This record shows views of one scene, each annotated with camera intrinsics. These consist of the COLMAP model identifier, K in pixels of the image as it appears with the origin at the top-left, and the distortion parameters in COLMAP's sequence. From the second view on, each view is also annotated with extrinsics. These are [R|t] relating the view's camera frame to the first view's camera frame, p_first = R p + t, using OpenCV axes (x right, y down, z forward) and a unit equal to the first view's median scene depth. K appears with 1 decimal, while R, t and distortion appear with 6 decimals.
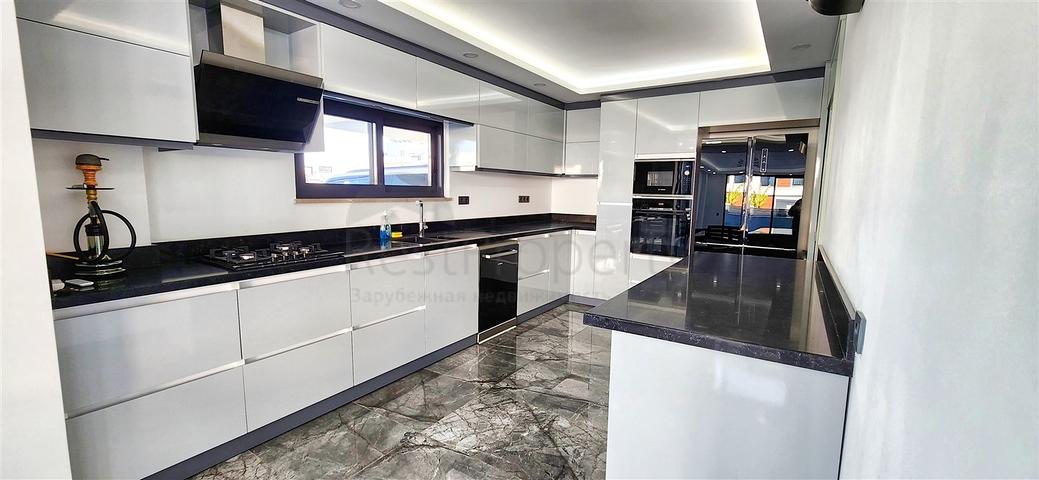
lens RADIAL K [[424.7, 0, 517.9], [0, 424.7, 243.4], [0, 0, 1]] dist [-0.004913, -0.000014]
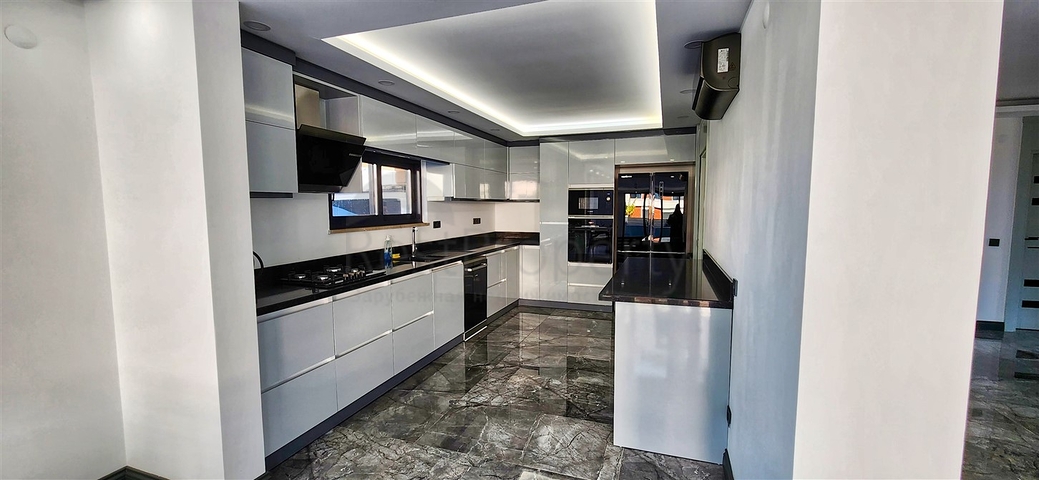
lens RADIAL K [[424.7, 0, 520.9], [0, 424.7, 240.7], [0, 0, 1]] dist [-0.004913, -0.000014]
pose [[0.969259, -0.041031, 0.242596, -0.221913], [0.051598, 0.997969, -0.037360, 0.000275], [-0.240571, 0.048729, 0.969408, -0.244207]]
